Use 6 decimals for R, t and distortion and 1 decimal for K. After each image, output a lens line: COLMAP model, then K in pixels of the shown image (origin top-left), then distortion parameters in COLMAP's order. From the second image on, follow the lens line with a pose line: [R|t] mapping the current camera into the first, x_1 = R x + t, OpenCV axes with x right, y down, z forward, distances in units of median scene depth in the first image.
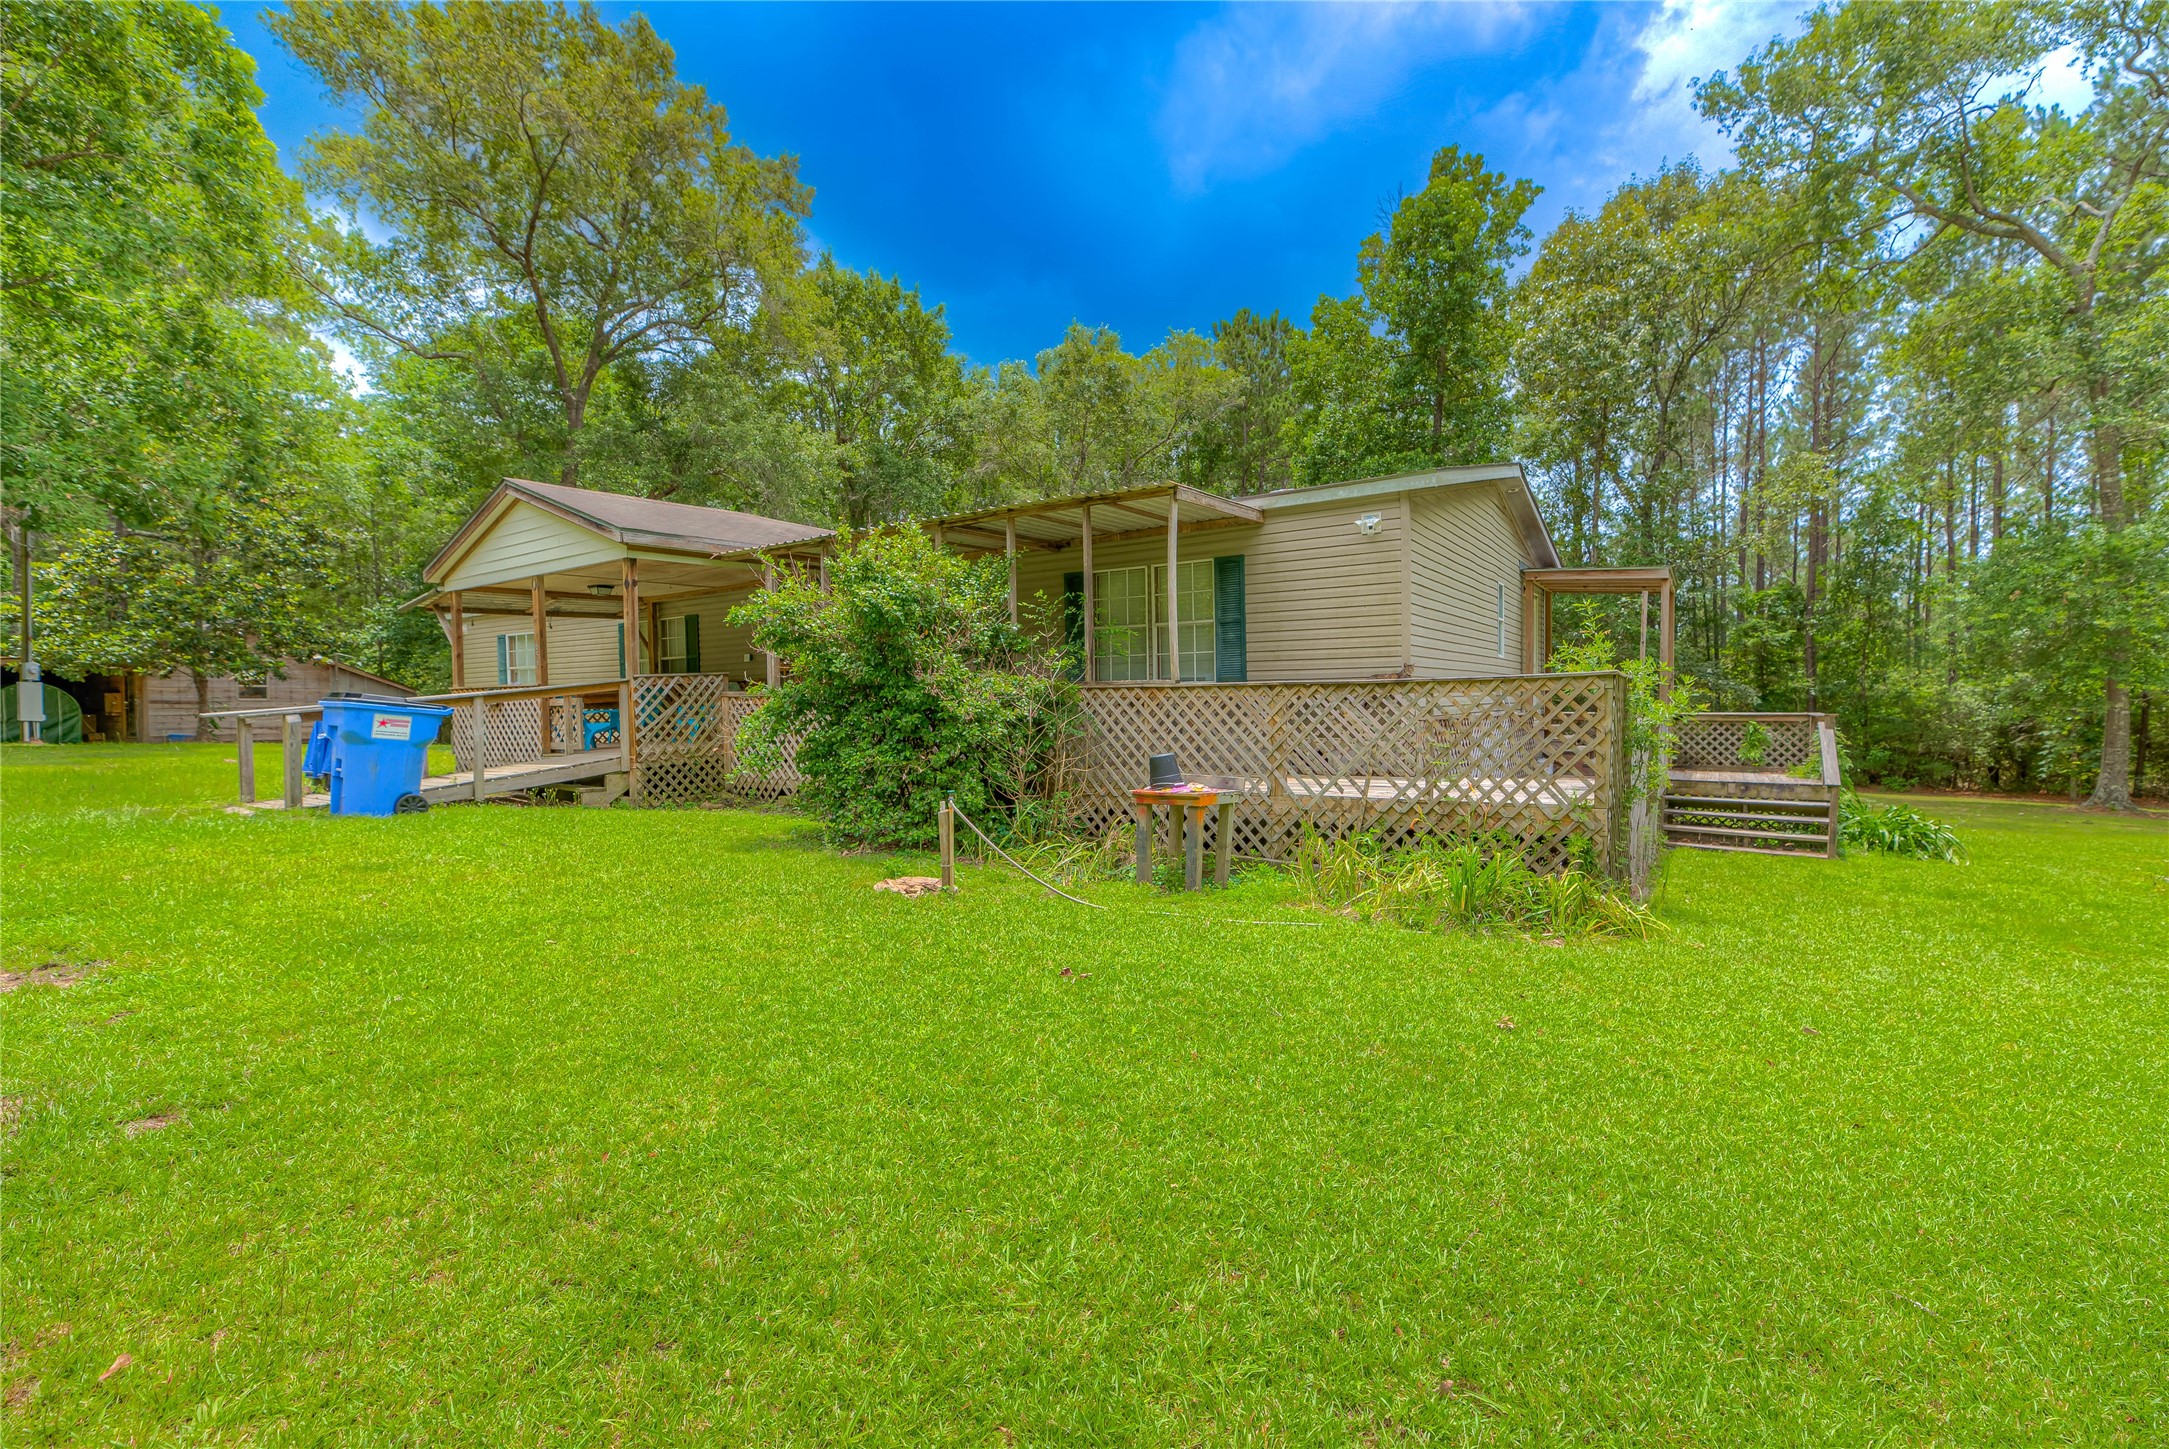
lens RADIAL K [[927.6, 0, 1093.3], [0, 927.6, 735.5], [0, 0, 1]] dist [0.003862, 0.000395]
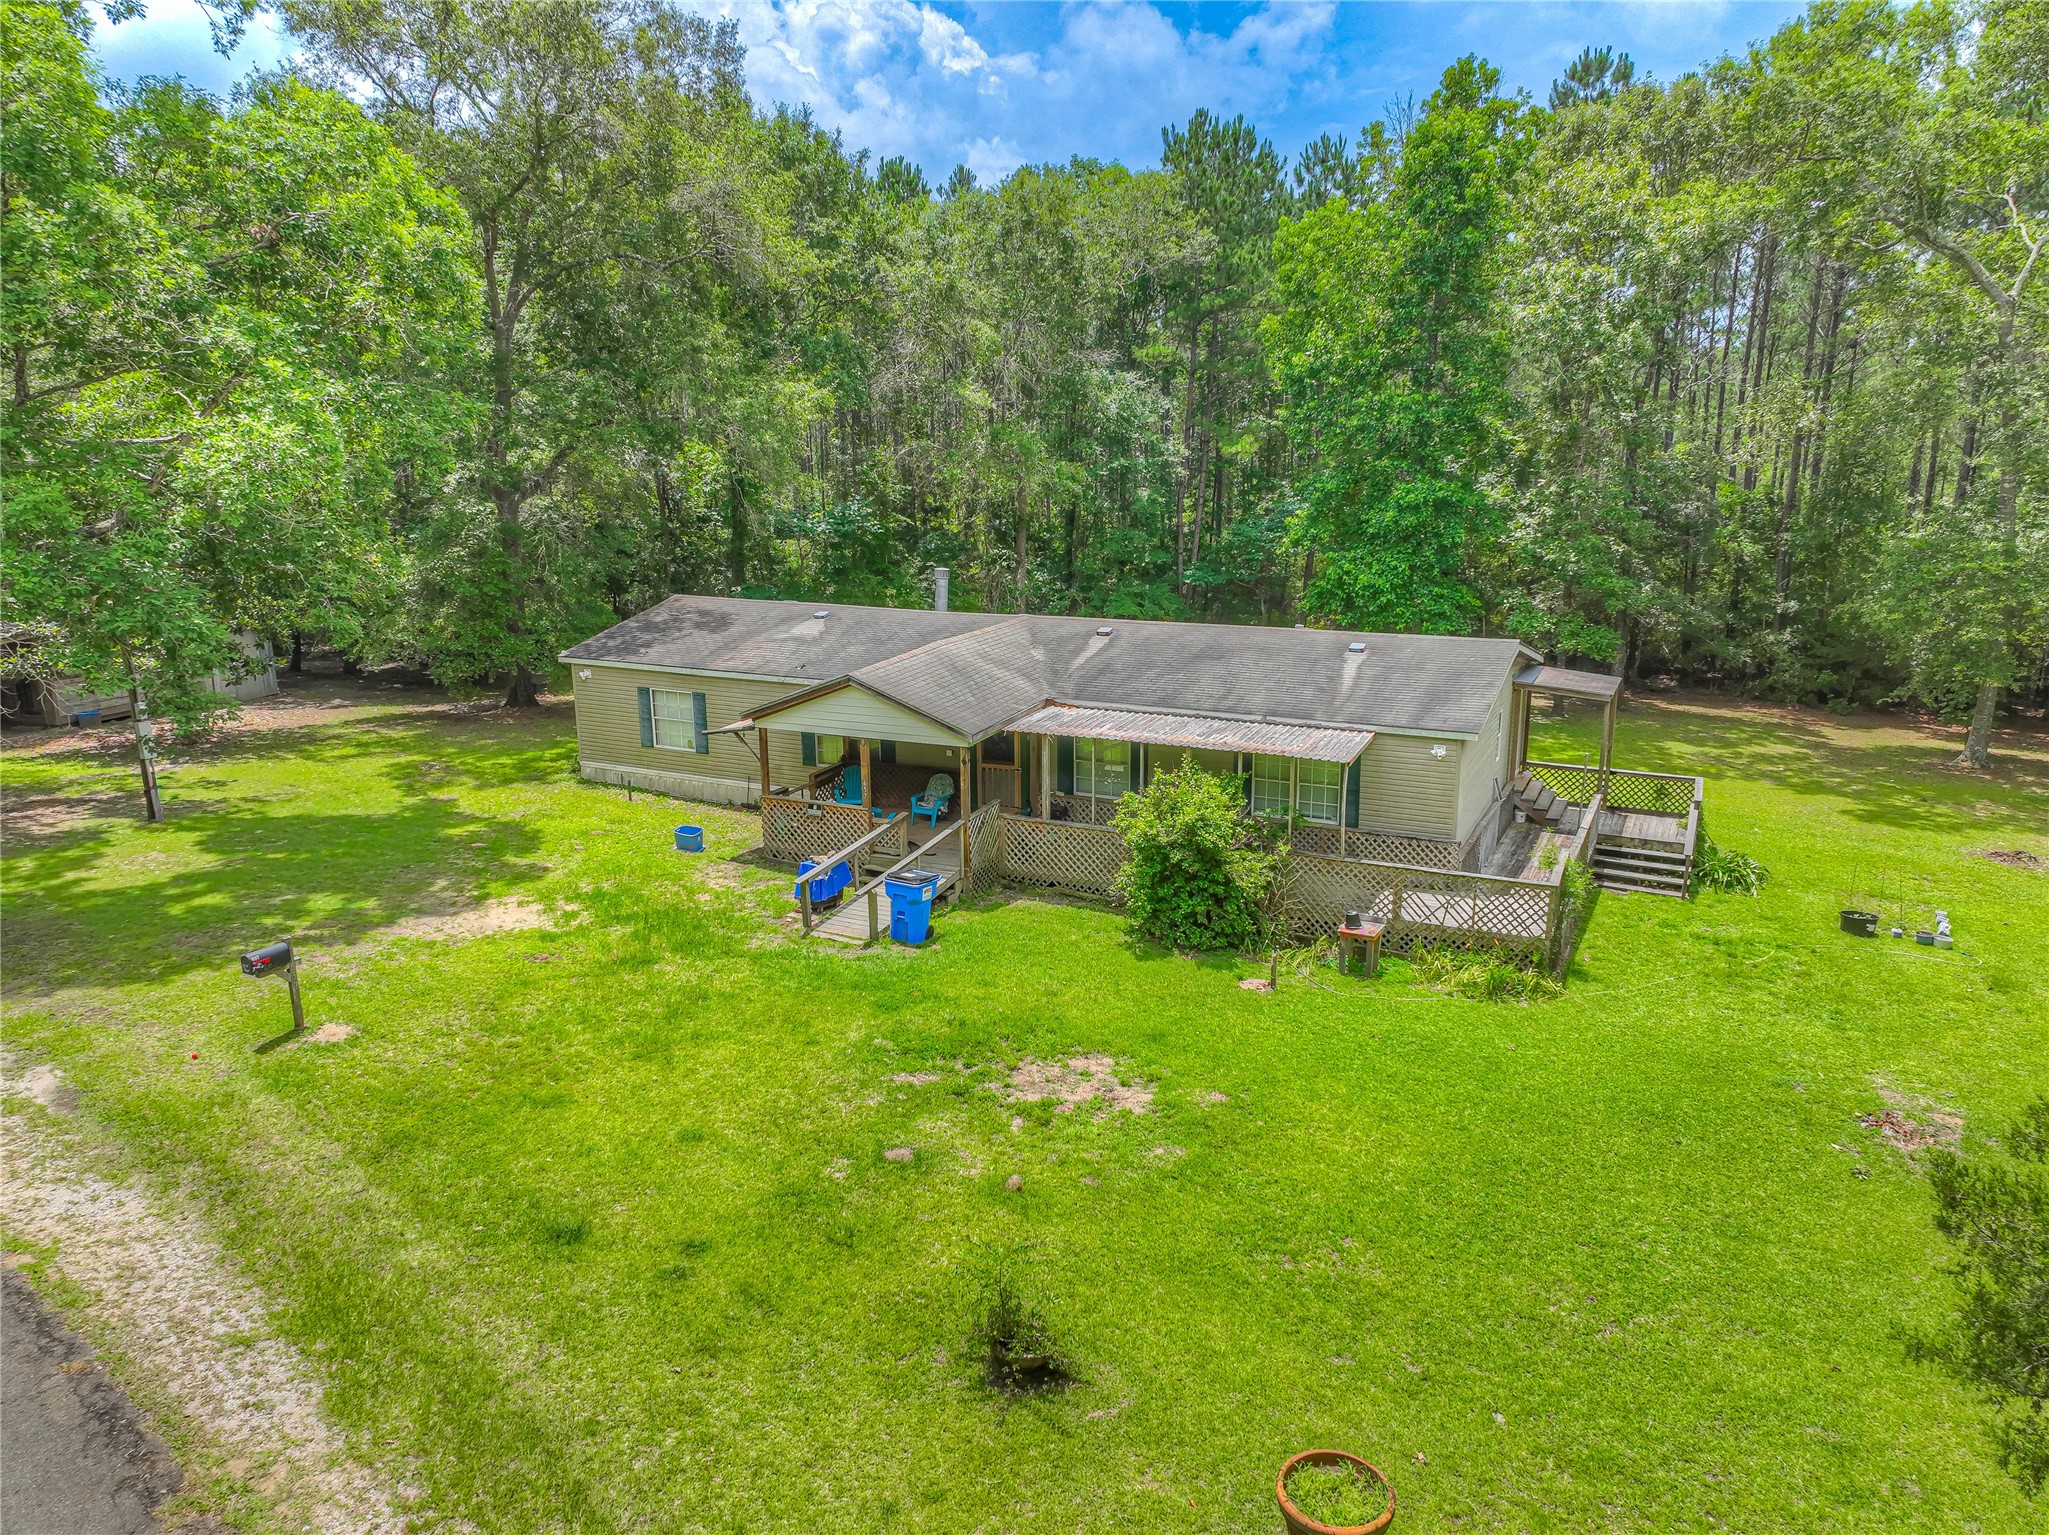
lens RADIAL K [[1437.9, 0, 1028.1], [0, 1437.9, 768.6], [0, 0, 1]] dist [0.005053, 0.026891]
pose [[0.990688, -0.029490, 0.132920, -0.965257], [0.001626, 0.978753, 0.205034, -0.866383], [-0.136142, -0.202909, 0.969687, -1.784258]]
